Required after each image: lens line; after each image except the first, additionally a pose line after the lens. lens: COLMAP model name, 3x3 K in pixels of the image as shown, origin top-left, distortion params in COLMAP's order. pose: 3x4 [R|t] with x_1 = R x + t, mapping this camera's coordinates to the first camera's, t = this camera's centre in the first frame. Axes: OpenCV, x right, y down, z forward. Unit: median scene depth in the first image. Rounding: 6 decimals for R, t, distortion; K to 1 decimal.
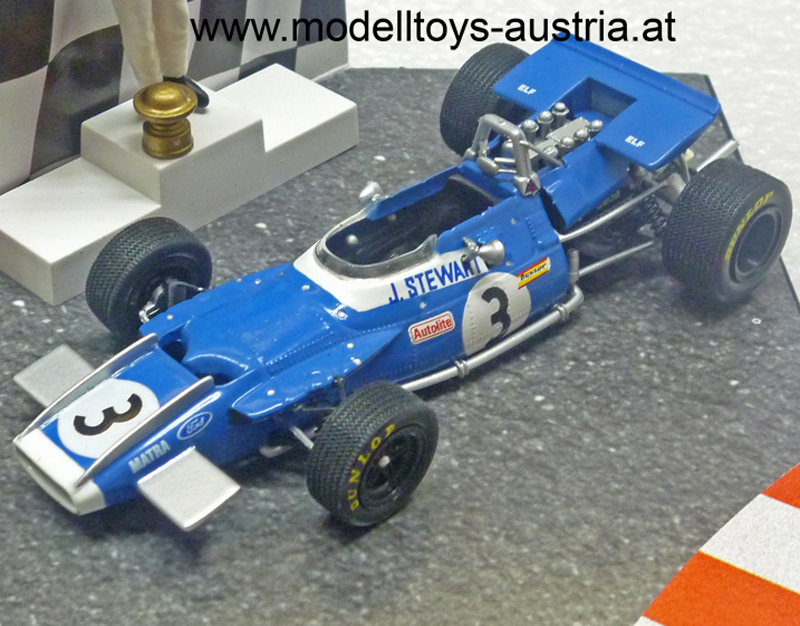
lens RADIAL K [[1689.6, 0, 359.8], [0, 1689.6, 311.8], [0, 0, 1]] dist [-0.063787, 0.031688]
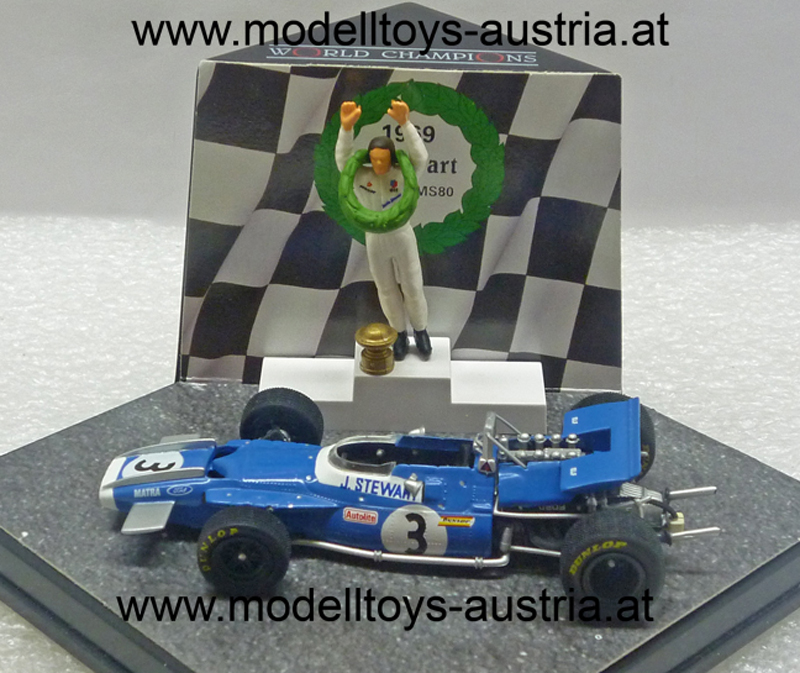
lens RADIAL K [[1907.3, 0, 426.4], [0, 1907.3, 336.9], [0, 0, 1]] dist [-0.060081, -0.034174]
pose [[0.688151, 0.332207, -0.645048, 1.084456], [-0.443752, 0.896071, -0.011917, -0.134042], [0.574050, 0.294442, 0.764049, -0.279754]]
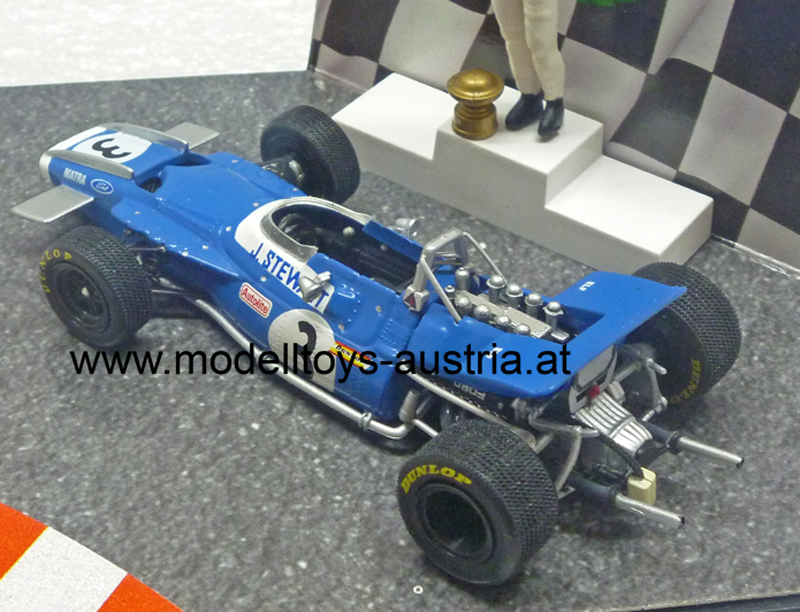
lens RADIAL K [[1745.7, 0, 399.3], [0, 1745.7, 278.0], [0, 0, 1]] dist [-0.052300, -0.341891]
pose [[0.147427, 0.585031, -0.797499, 0.930400], [-0.629637, 0.677338, 0.380488, -0.479190], [0.762773, 0.446041, 0.468215, 0.527395]]
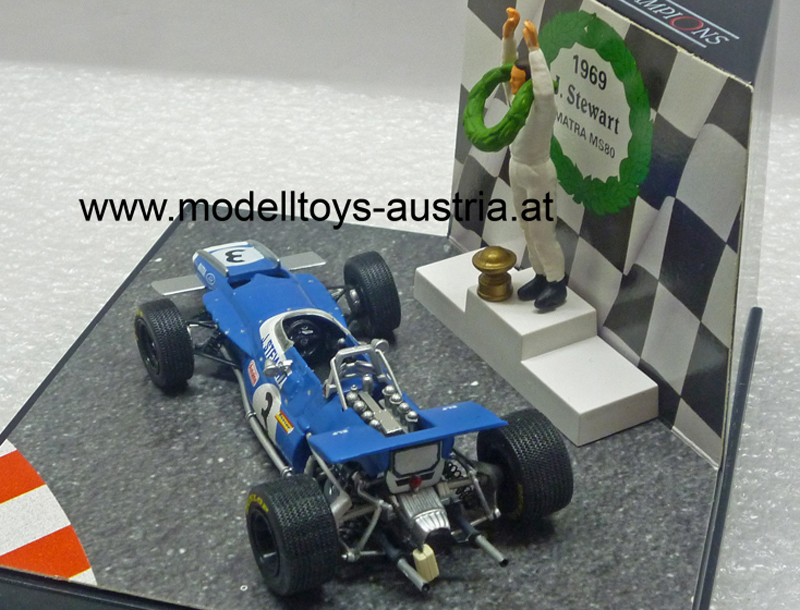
lens RADIAL K [[1660.9, 0, 400.0], [0, 1660.9, 305.0], [0, 0, 1]] dist [-0.034535, -0.397375]
pose [[-0.298093, 0.482861, -0.823399, 1.158952], [-0.579840, 0.593621, 0.558032, -0.901502], [0.758239, 0.643785, 0.103027, 0.892921]]
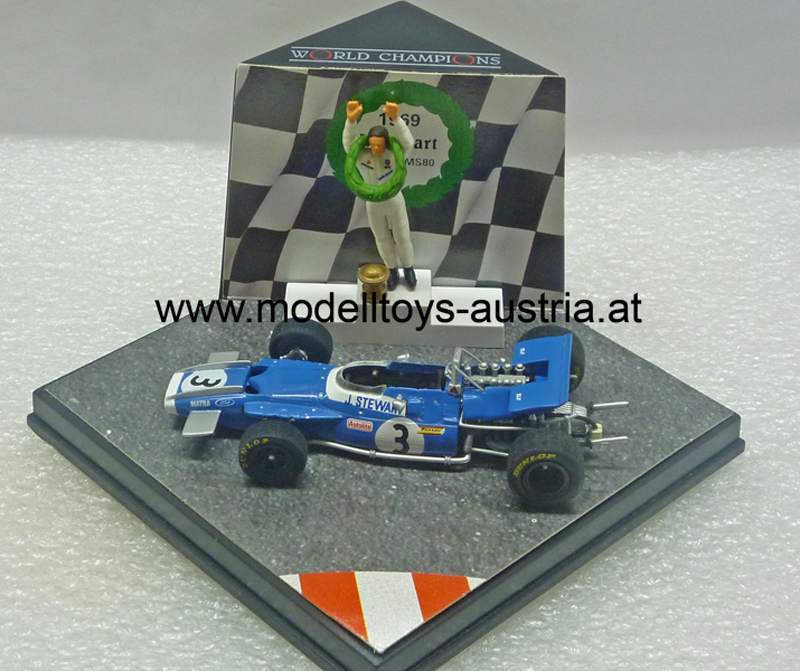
lens RADIAL K [[1737.8, 0, 400.0], [0, 1737.8, 335.5], [0, 0, 1]] dist [-0.062632, 0.004953]
pose [[0.672897, 0.425897, -0.604832, 1.236881], [-0.451244, 0.884214, 0.120601, -0.343426], [0.586164, 0.191775, 0.787168, -0.582012]]
